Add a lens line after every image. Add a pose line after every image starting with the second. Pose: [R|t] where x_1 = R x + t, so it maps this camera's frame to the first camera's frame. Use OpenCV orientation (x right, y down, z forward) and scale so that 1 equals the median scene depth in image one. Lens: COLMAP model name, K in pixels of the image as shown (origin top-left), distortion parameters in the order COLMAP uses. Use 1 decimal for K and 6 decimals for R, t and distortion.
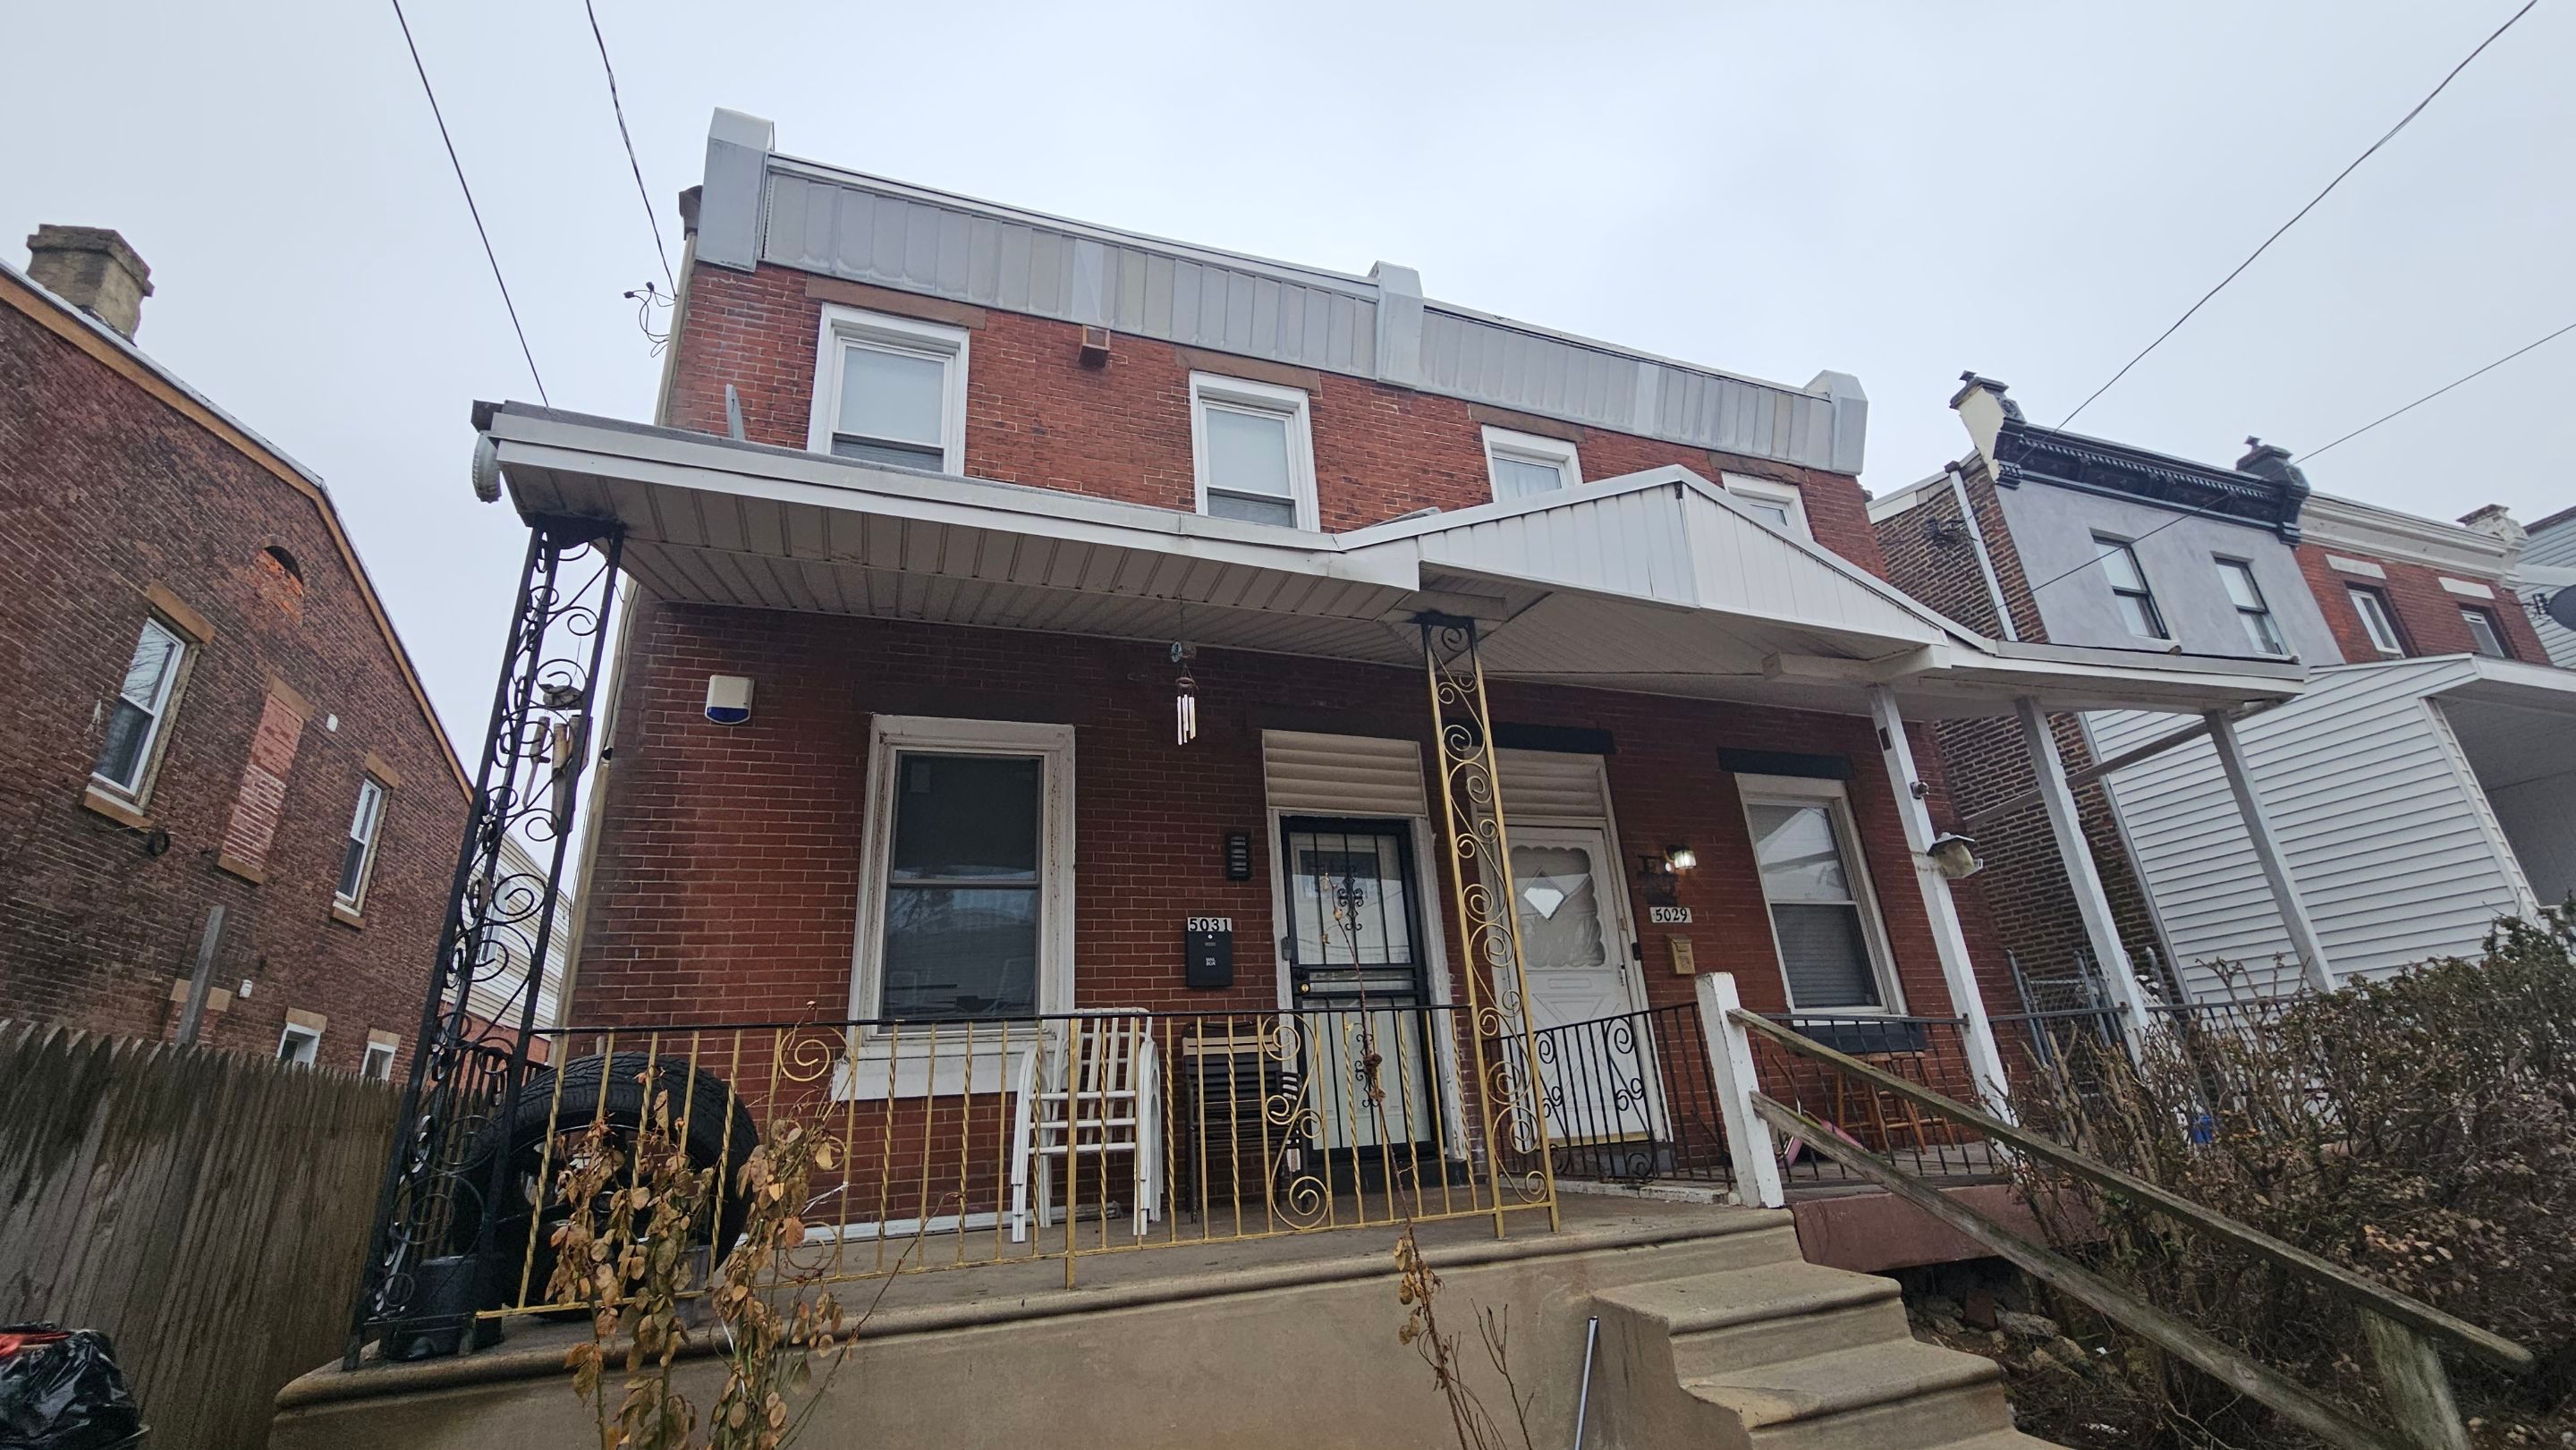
lens RADIAL K [[1053.4, 0, 1278.3], [0, 1053.4, 722.2], [0, 0, 1]] dist [-0.001011, -0.000147]
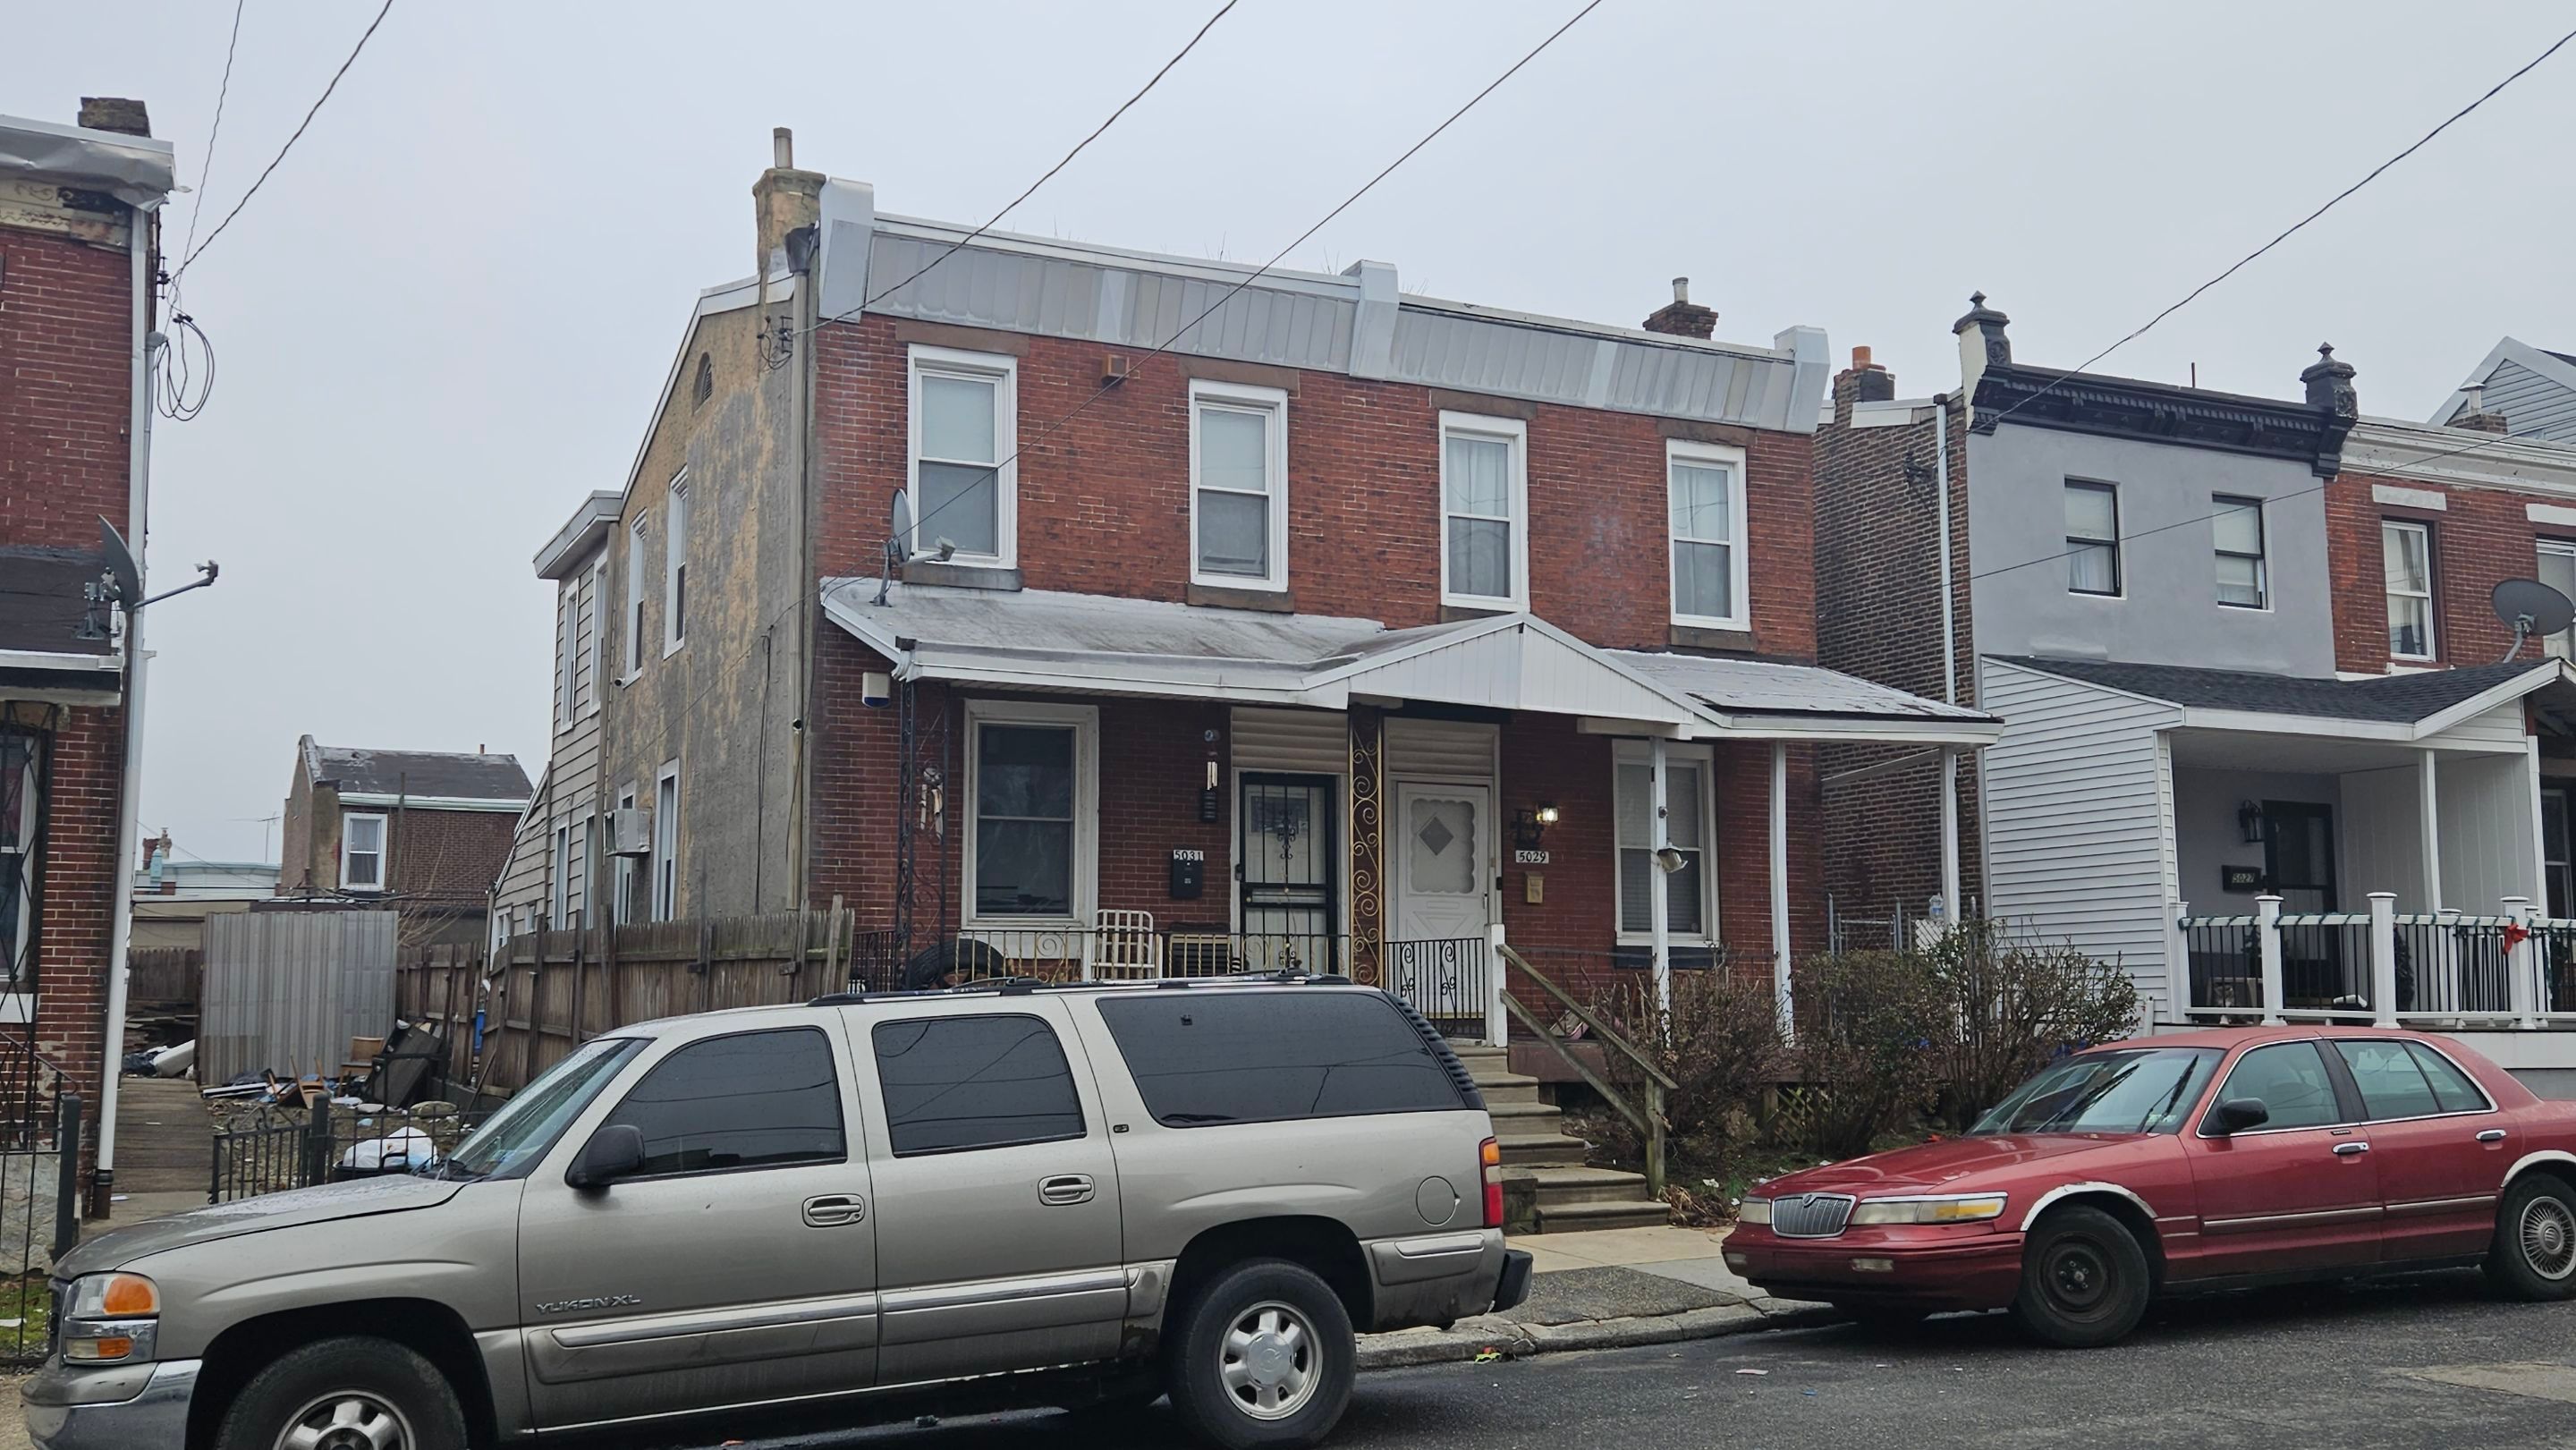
lens RADIAL K [[2393.8, 0, 1286.1], [0, 2393.8, 707.2], [0, 0, 1]] dist [0.108680, -0.120278]
pose [[0.992999, 0.074731, 0.091478, -0.249126], [-0.094198, 0.968256, 0.231534, -0.777819], [-0.071271, -0.238530, 0.968516, -2.138385]]
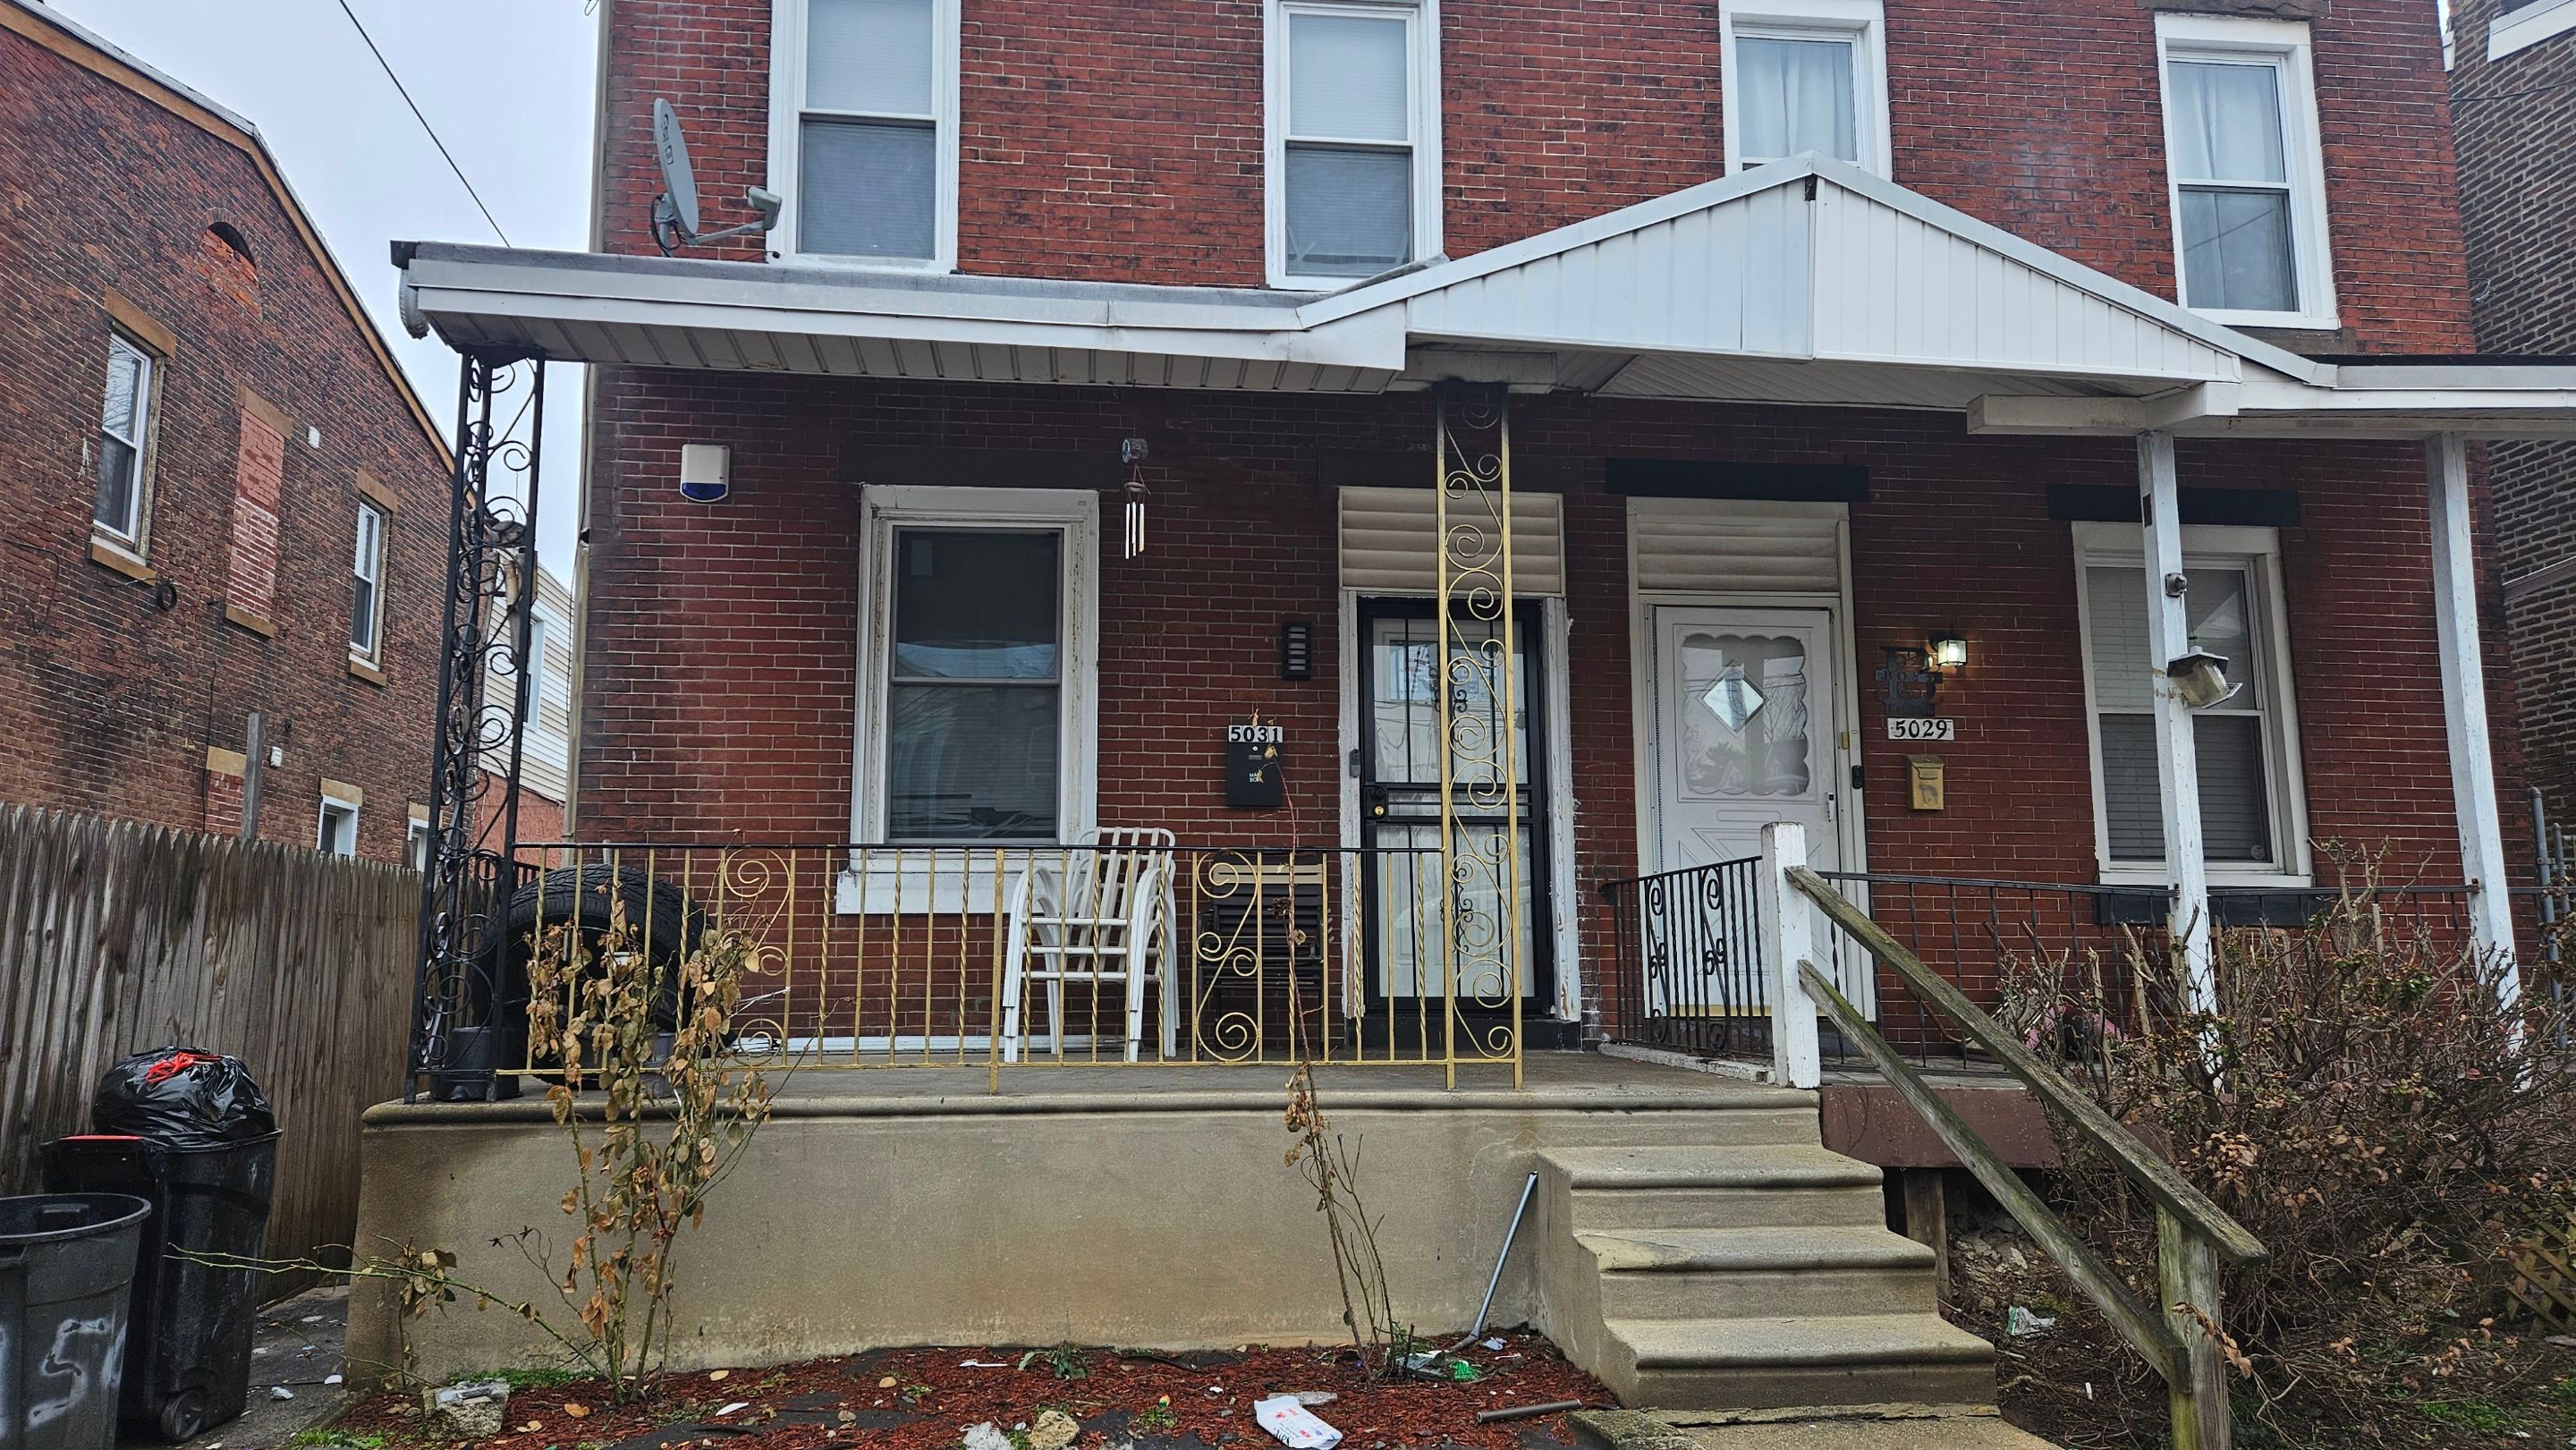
lens RADIAL K [[1708.4, 0, 1260.3], [0, 1708.4, 725.5], [0, 0, 1]] dist [0.094436, -0.084347]
pose [[0.970260, 0.025466, -0.240721, 0.265725], [0.028907, 0.975145, 0.219674, -0.112879], [0.240332, -0.220100, 0.945408, -0.279844]]
